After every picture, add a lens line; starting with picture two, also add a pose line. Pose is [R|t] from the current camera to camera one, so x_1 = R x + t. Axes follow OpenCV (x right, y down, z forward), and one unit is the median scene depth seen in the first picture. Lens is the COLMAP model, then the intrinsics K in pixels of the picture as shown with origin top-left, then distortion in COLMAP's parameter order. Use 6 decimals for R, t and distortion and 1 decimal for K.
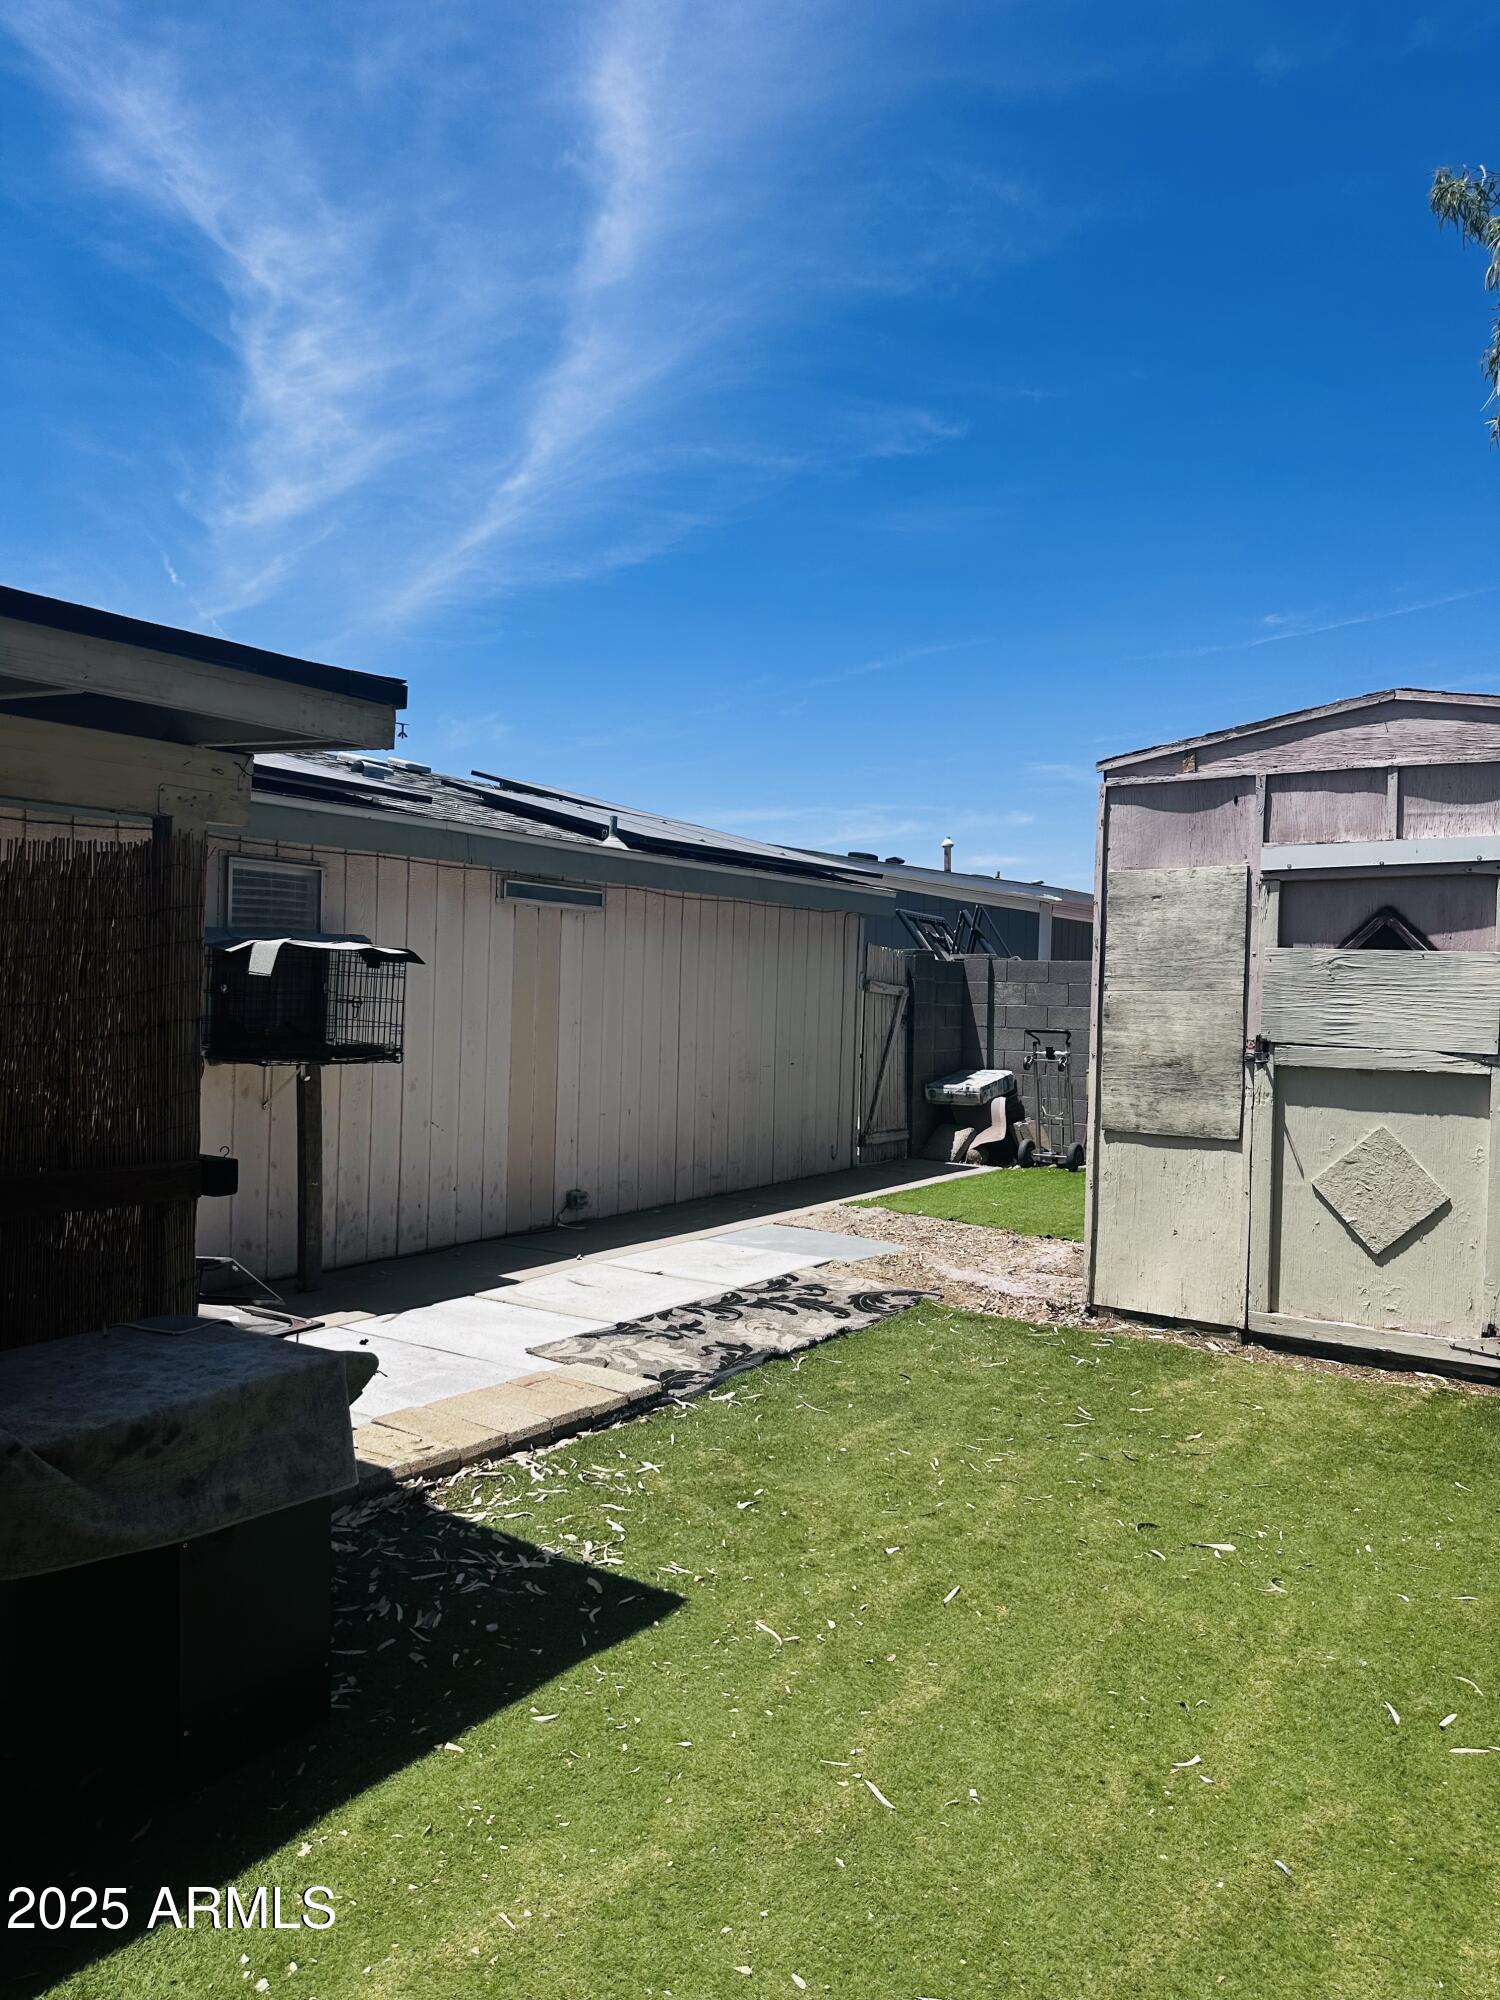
lens RADIAL K [[1394.7, 0, 748.0], [0, 1394.7, 1015.3], [0, 0, 1]] dist [0.133663, -0.213385]
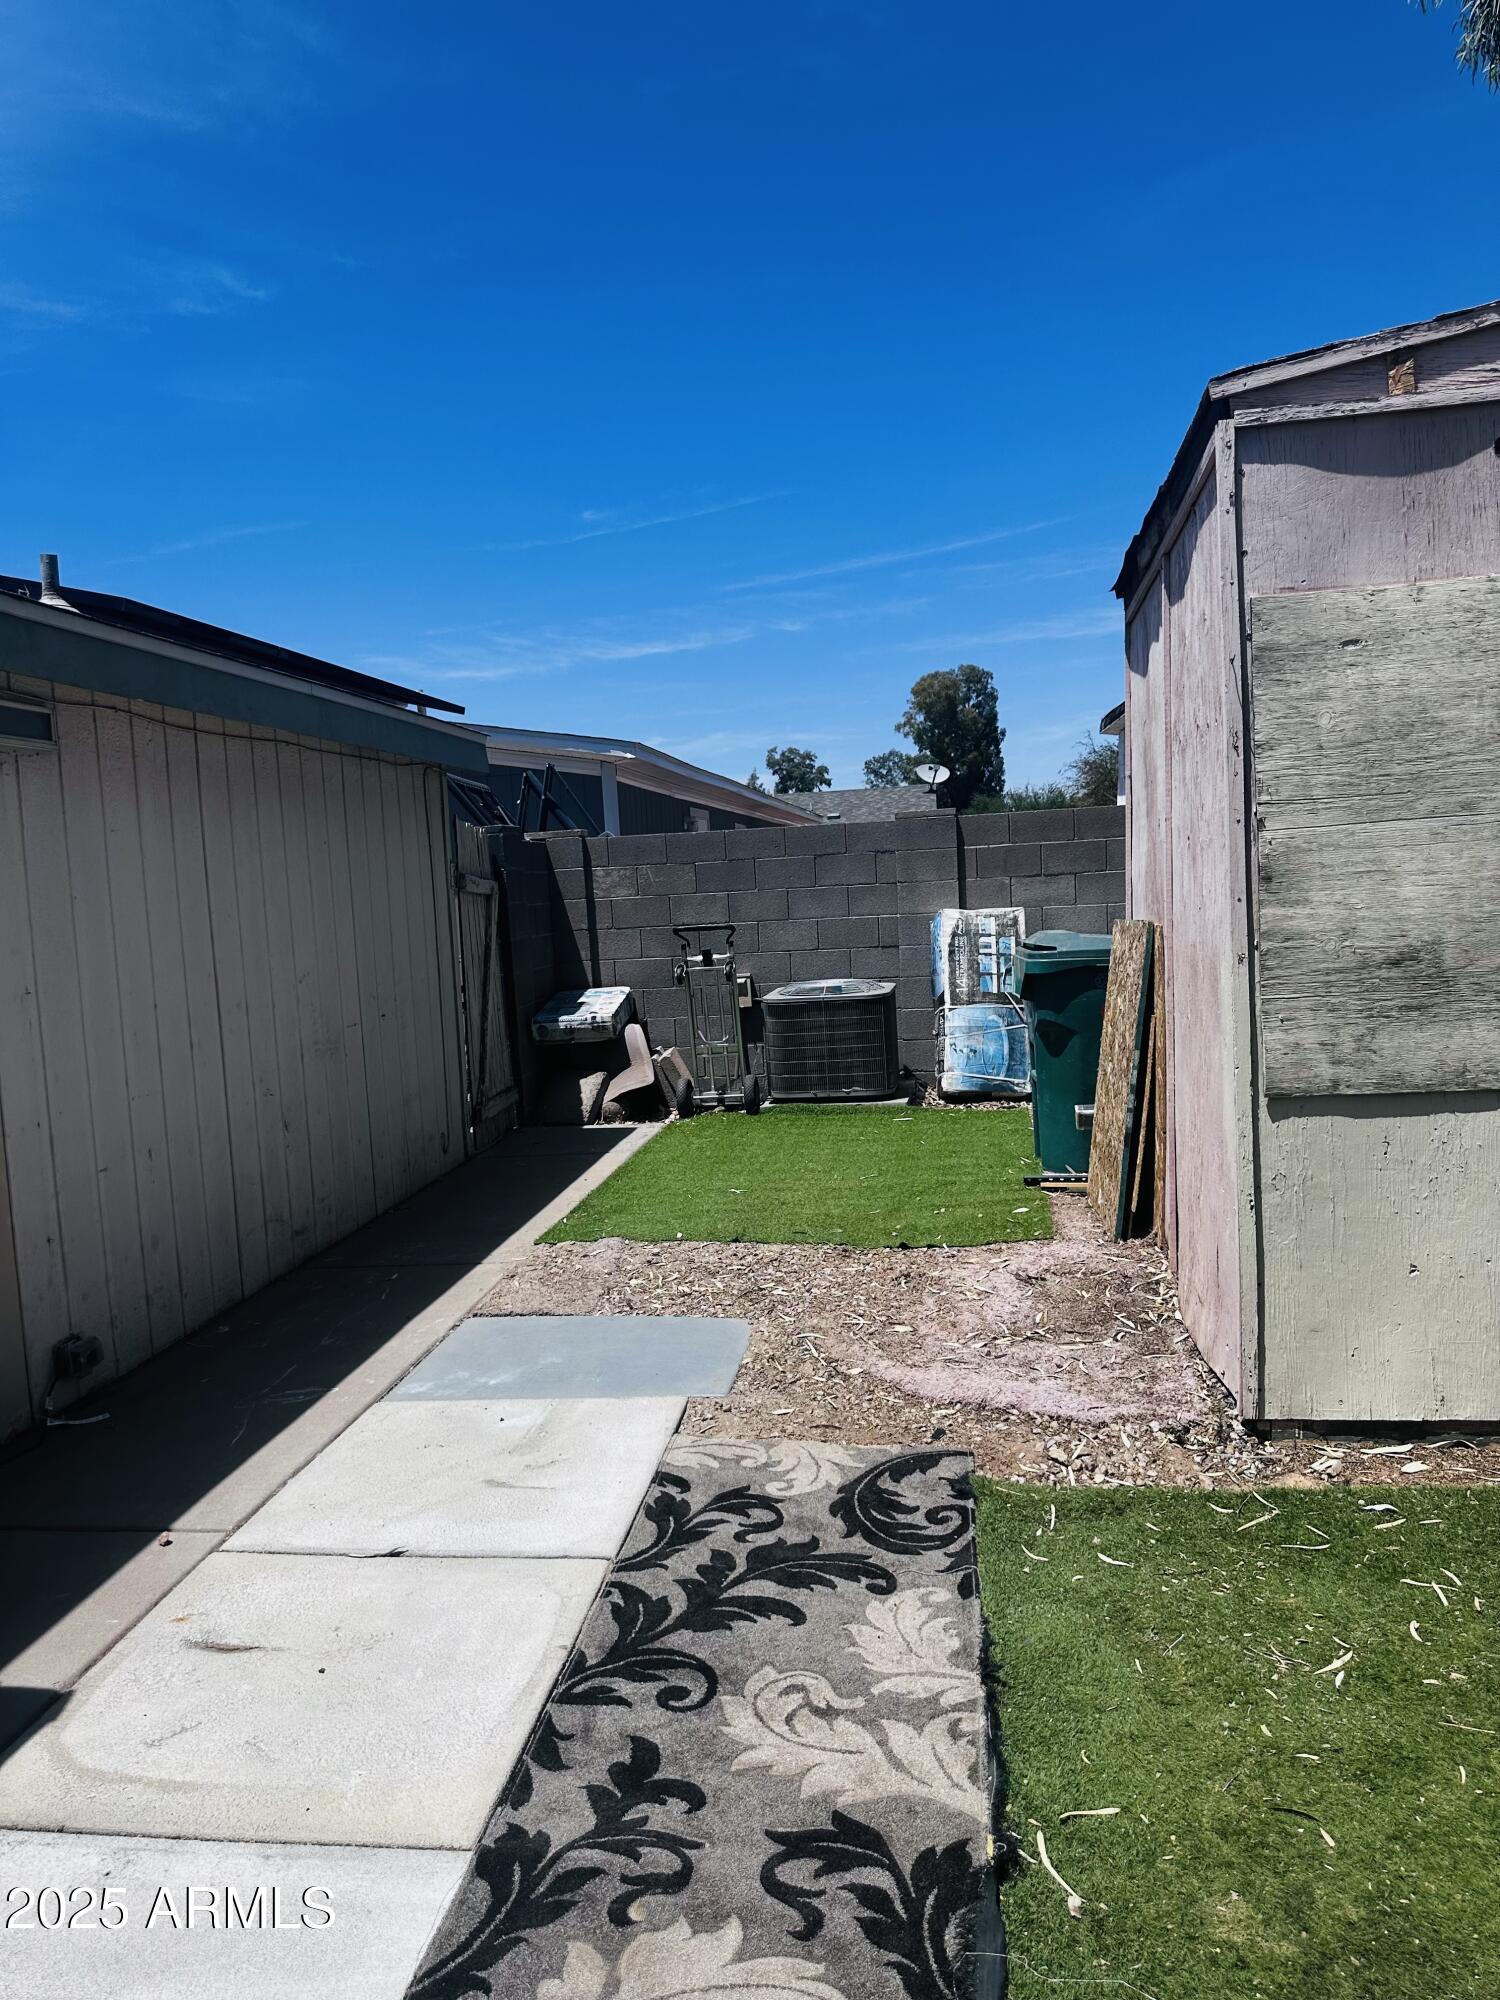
lens RADIAL K [[1394.7, 0, 748.0], [0, 1394.7, 1015.3], [0, 0, 1]] dist [0.133663, -0.213385]
pose [[0.895325, -0.113789, 0.430634, -0.147727], [0.082717, 0.992476, 0.090272, -0.013066], [-0.437666, -0.045202, 0.898001, 0.611836]]
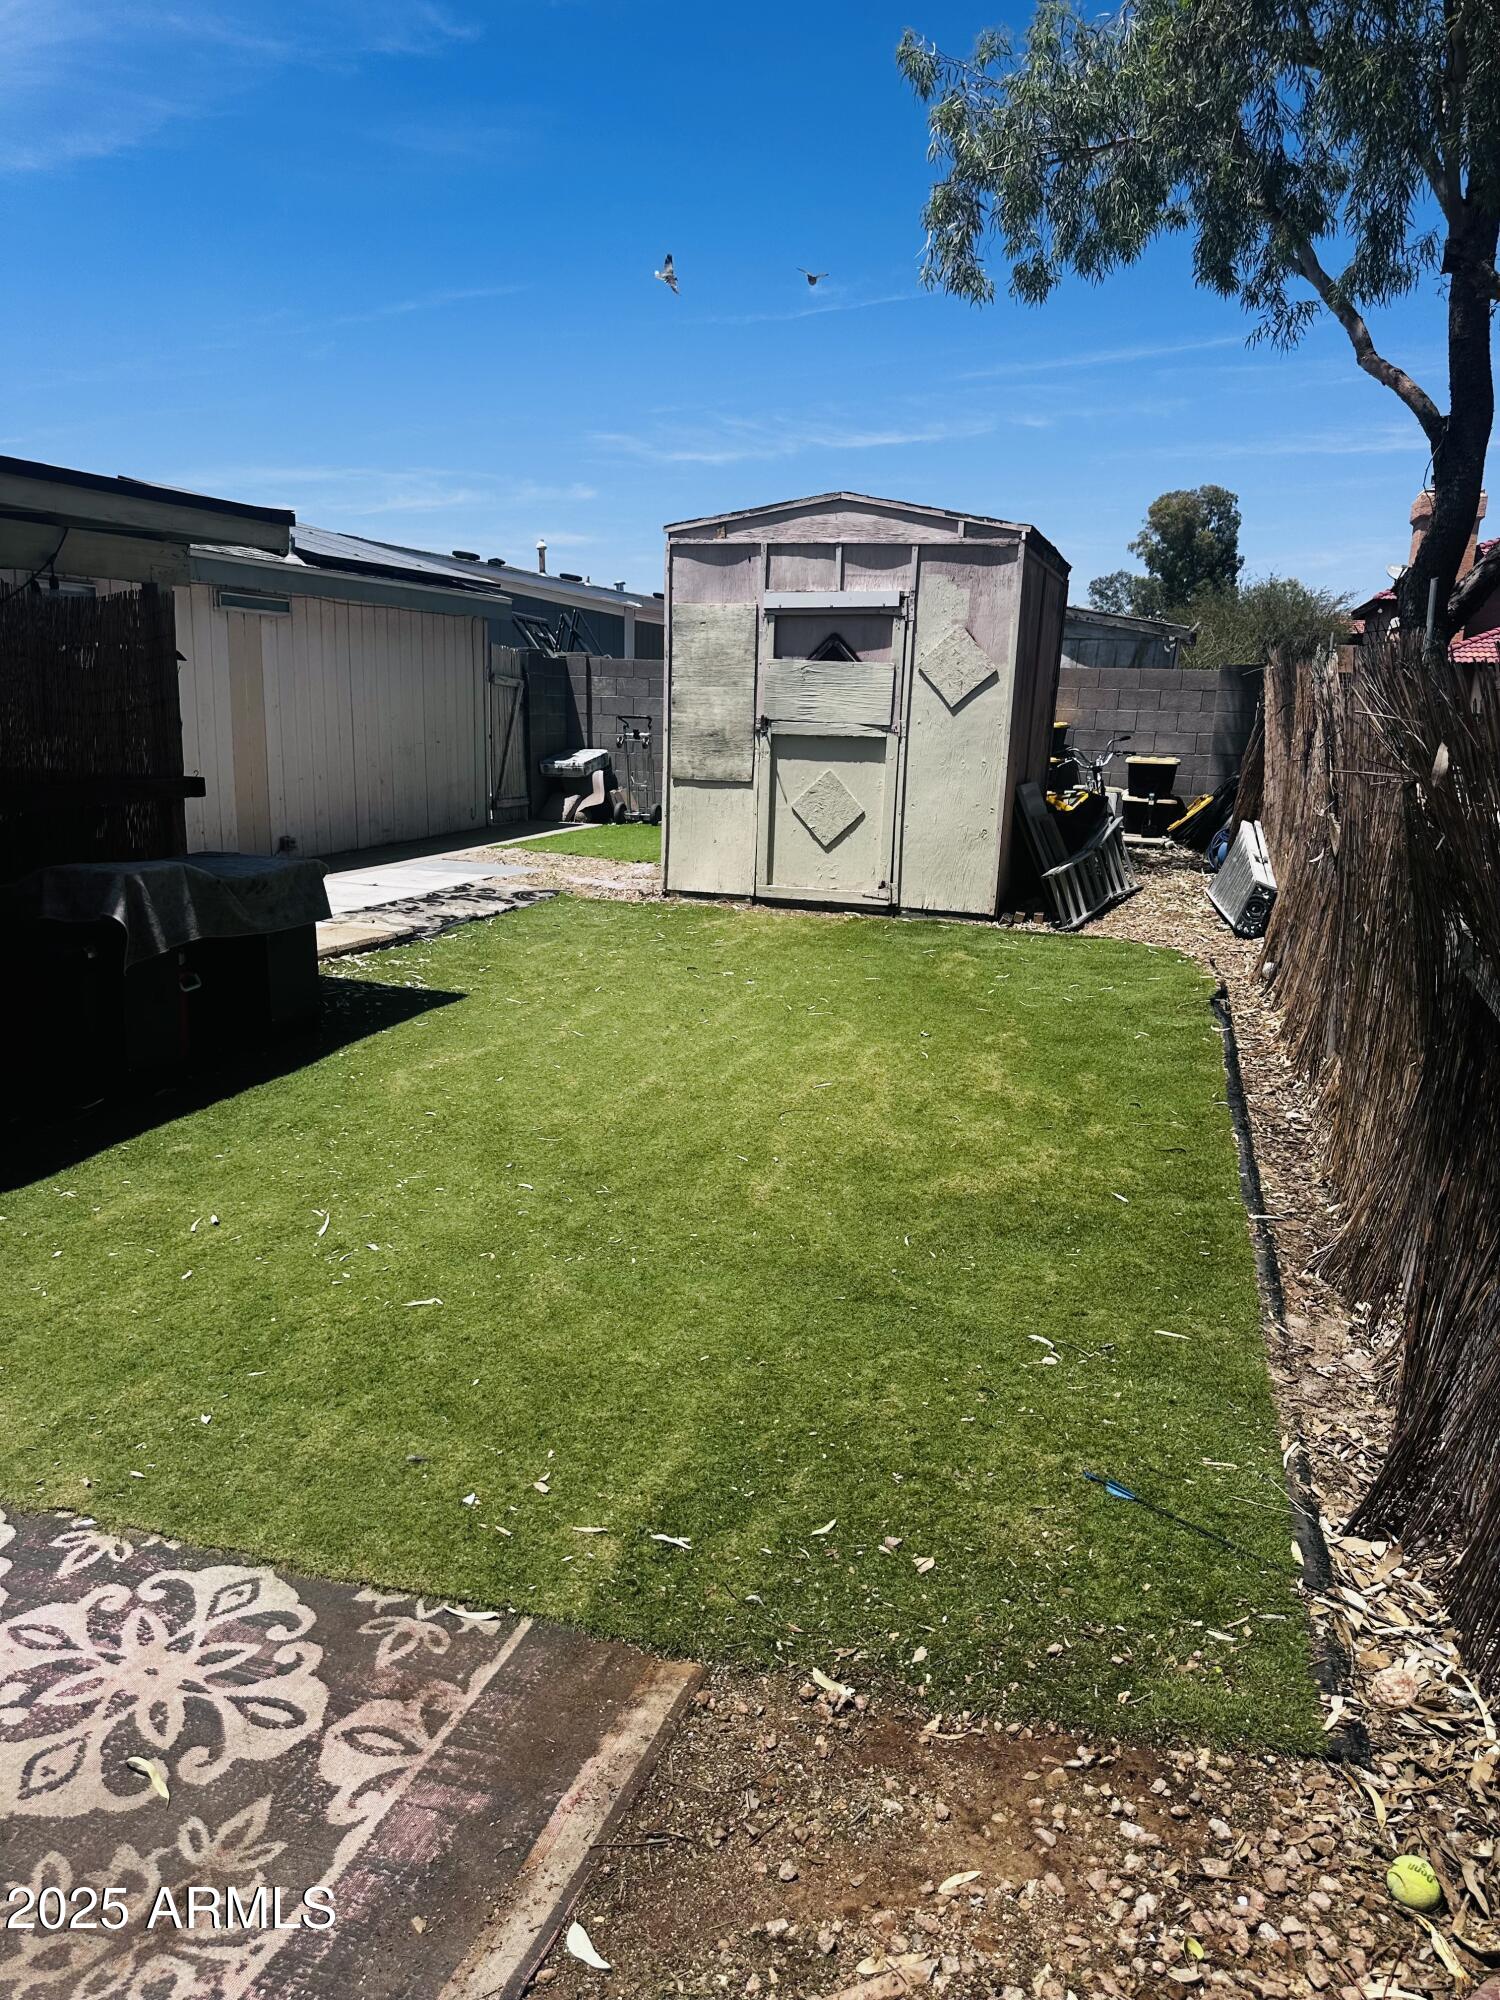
lens RADIAL K [[1394.7, 0, 748.0], [0, 1394.7, 1015.3], [0, 0, 1]] dist [0.133663, -0.213385]
pose [[0.957506, -0.063199, 0.281405, -0.120901], [0.001524, 0.976792, 0.214185, 0.005550], [-0.288411, -0.204655, 0.935380, -0.532104]]
